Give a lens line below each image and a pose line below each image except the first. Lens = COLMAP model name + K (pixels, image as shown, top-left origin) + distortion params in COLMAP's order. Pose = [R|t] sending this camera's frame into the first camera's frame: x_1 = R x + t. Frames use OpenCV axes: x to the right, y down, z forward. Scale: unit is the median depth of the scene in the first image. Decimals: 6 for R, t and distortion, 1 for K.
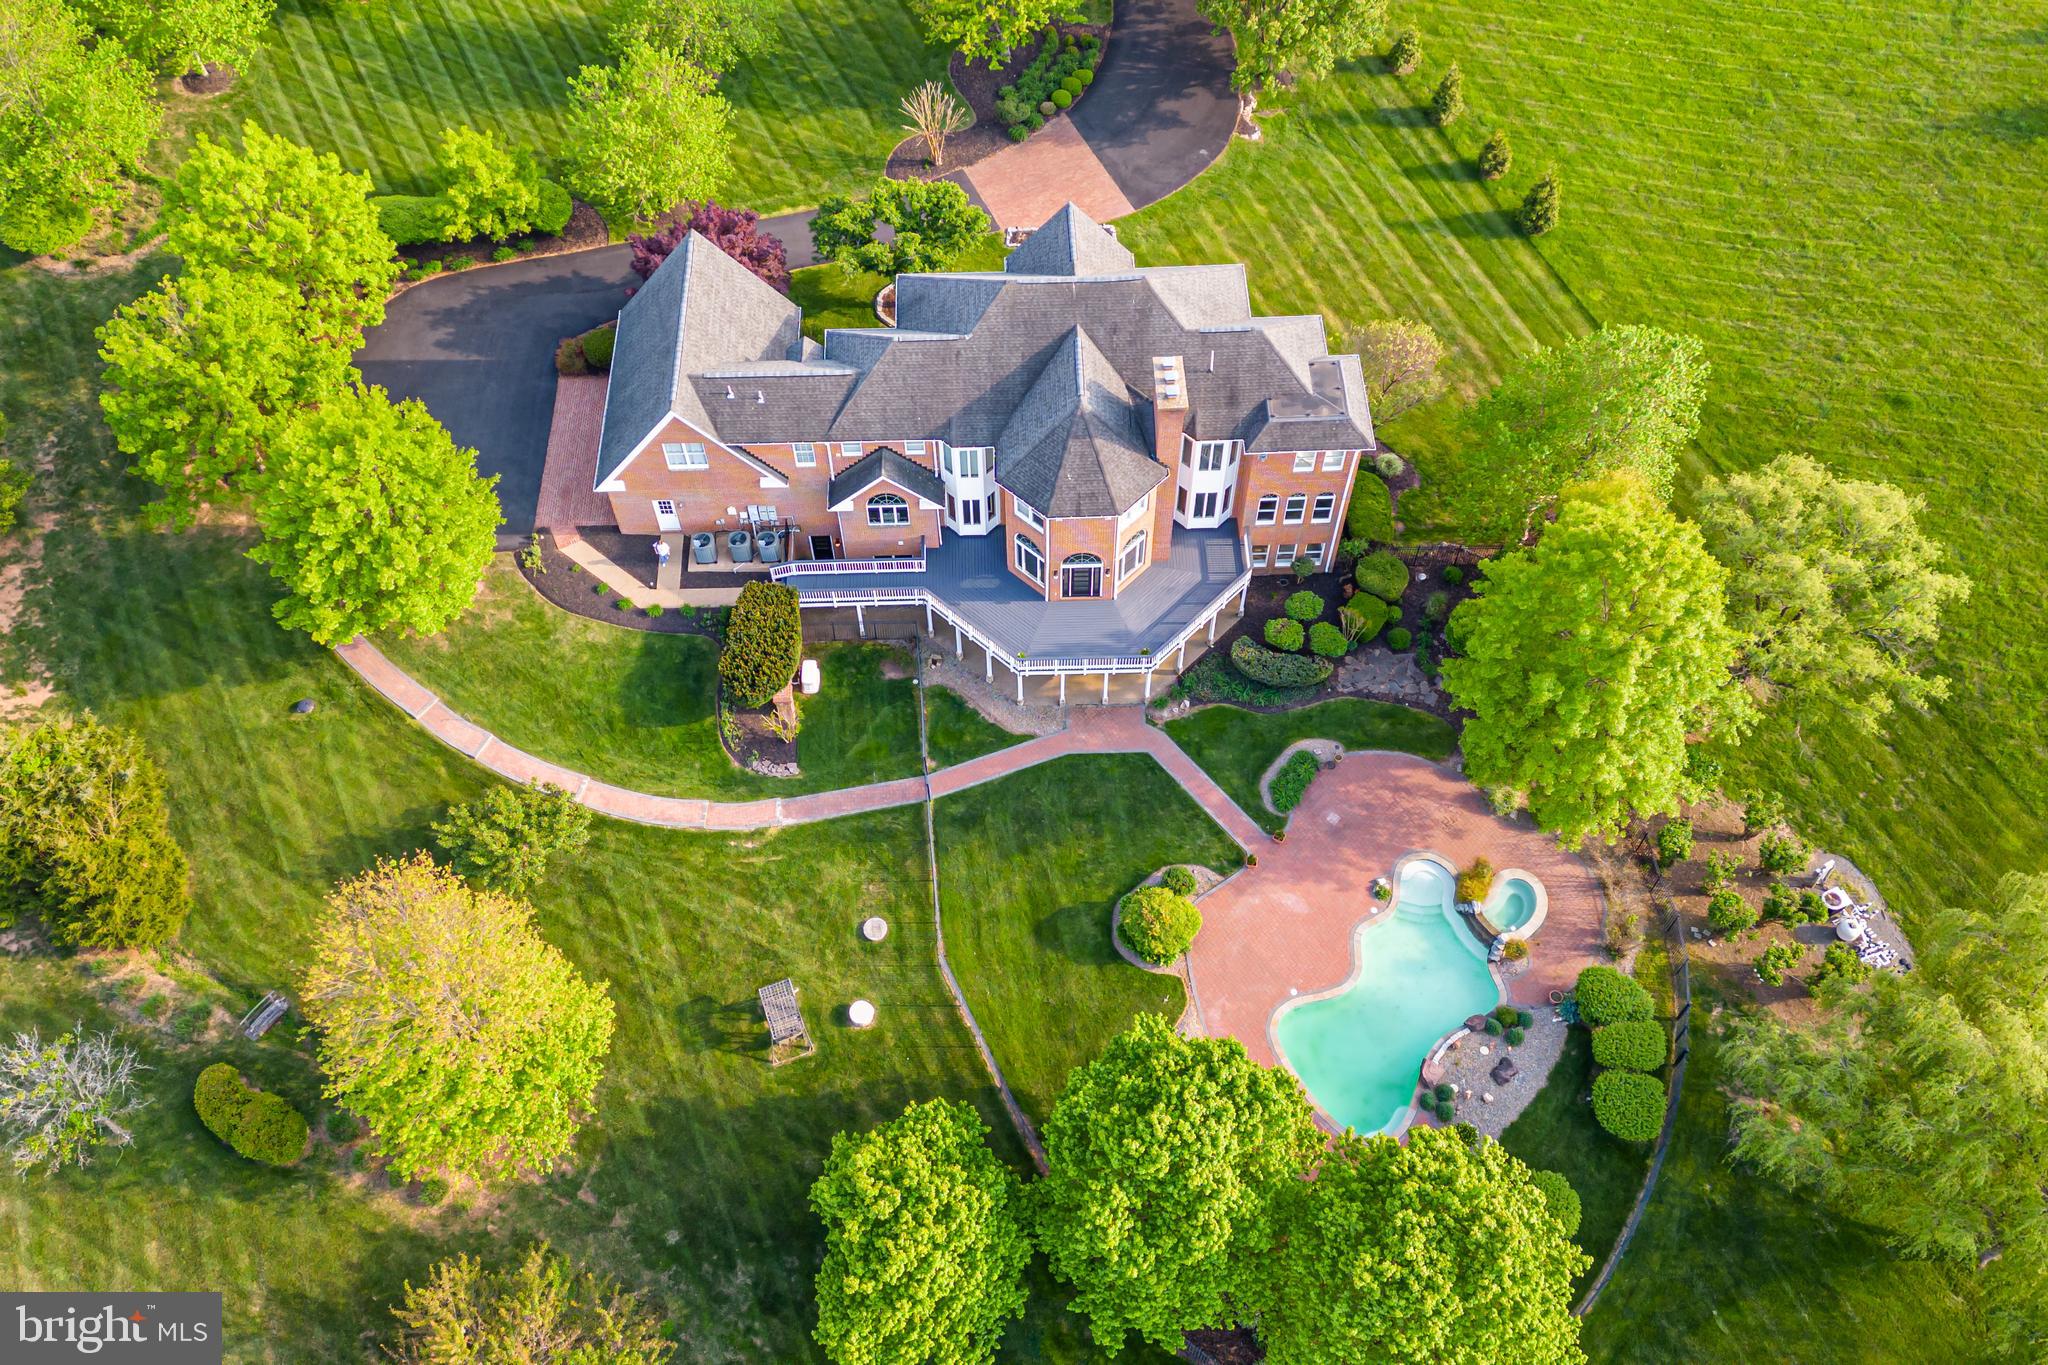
lens RADIAL K [[1681.8, 0, 1034.1], [0, 1681.8, 645.3], [0, 0, 1]] dist [0.074283, -0.093134]
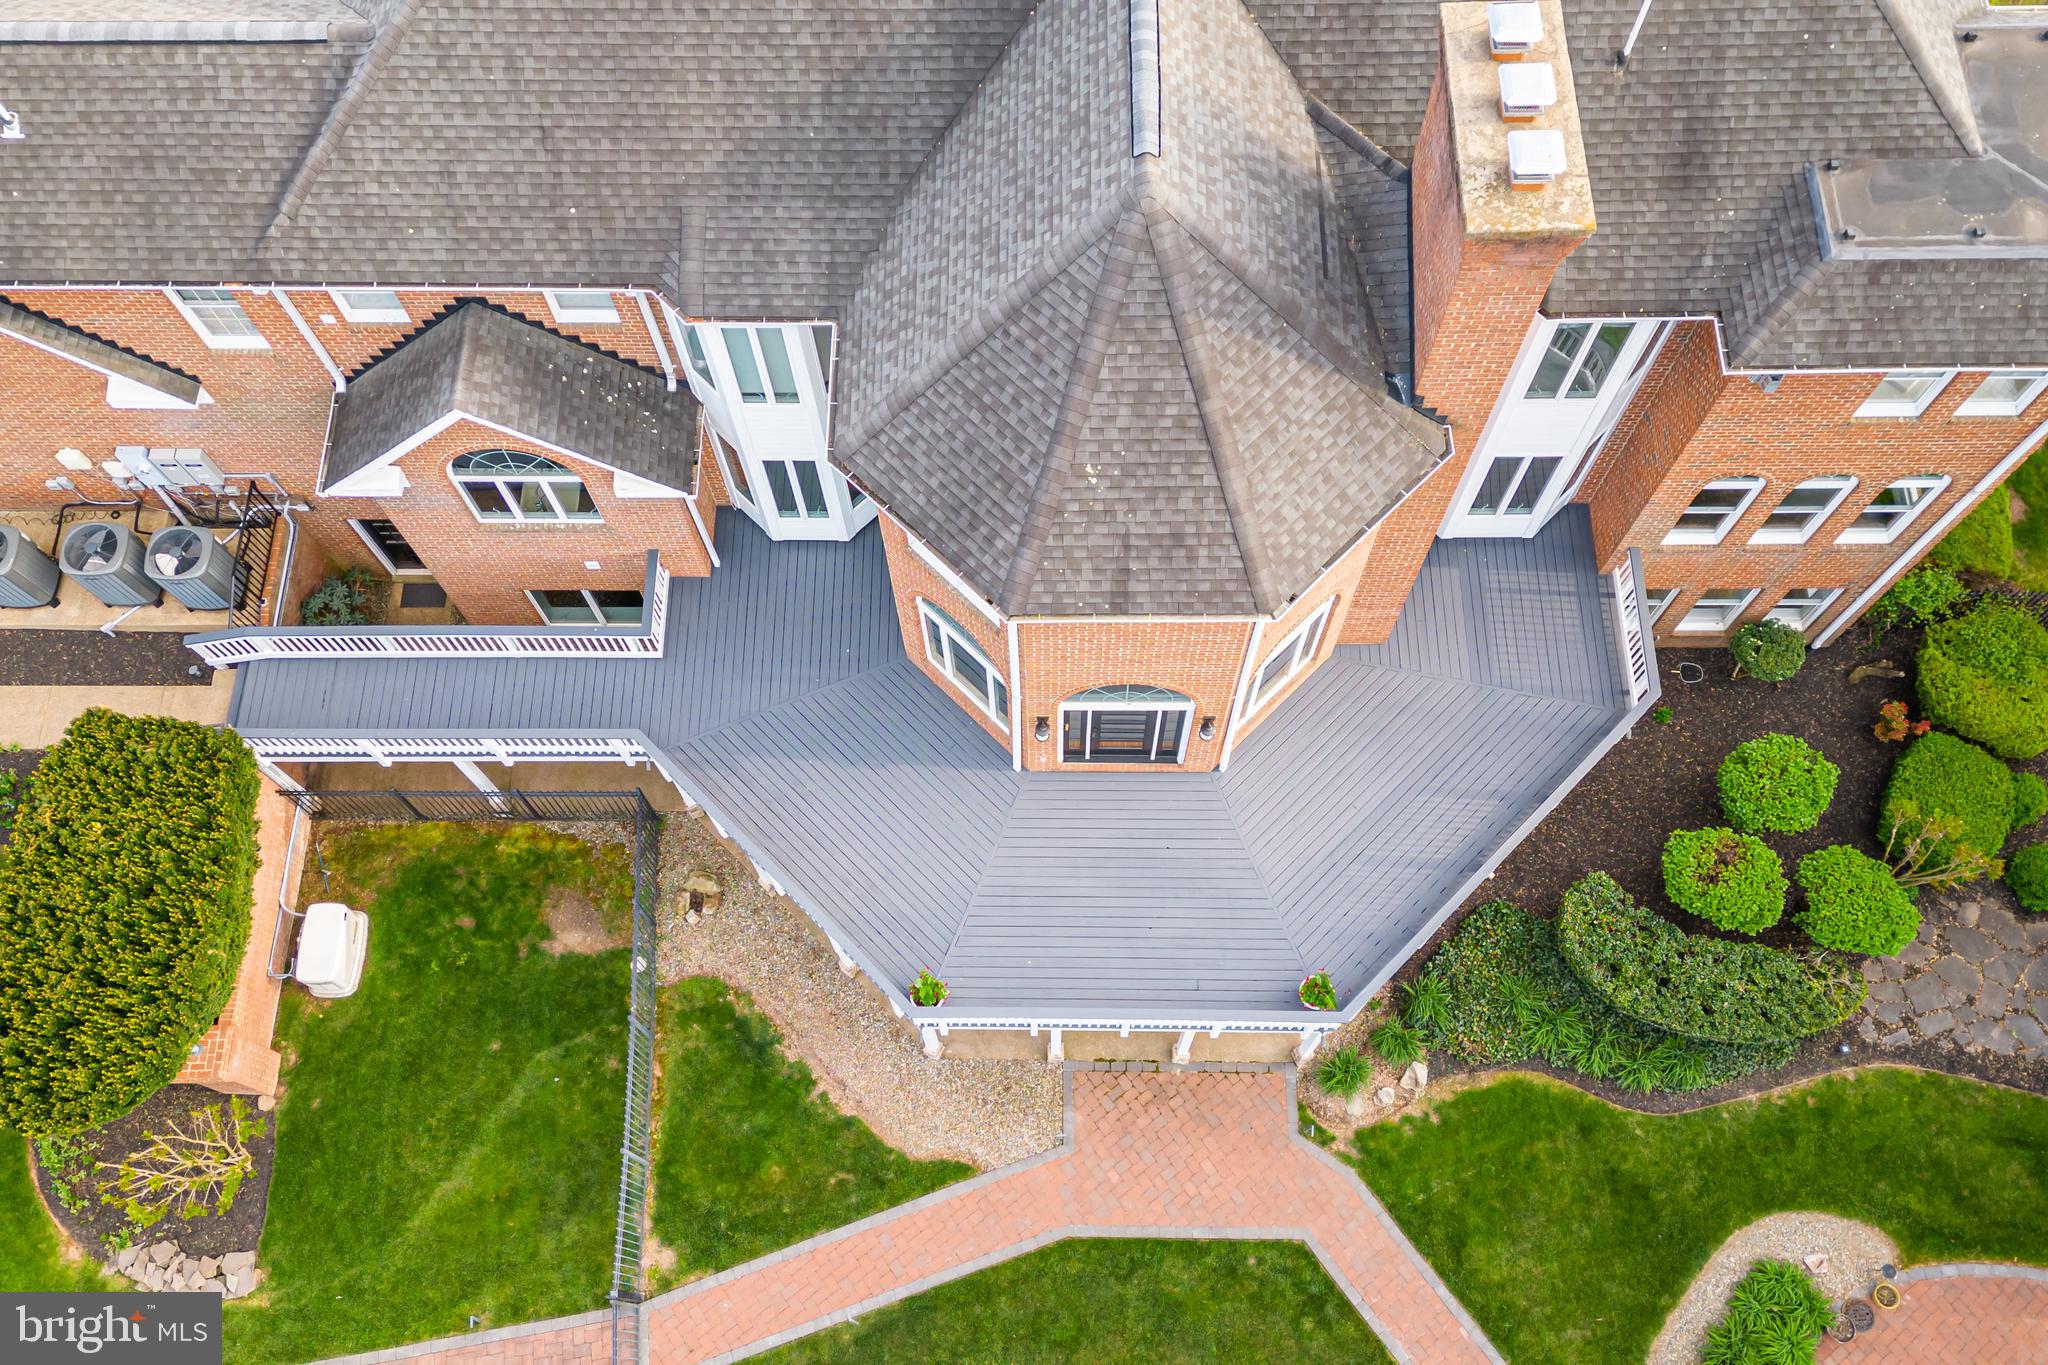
lens RADIAL K [[1681.8, 0, 1034.1], [0, 1681.8, 645.3], [0, 0, 1]] dist [0.074283, -0.093134]
pose [[0.999493, 0.027929, -0.015306, 0.015423], [-0.024266, 0.979096, 0.201944, -0.118525], [0.020627, -0.201470, 0.979278, 0.683794]]
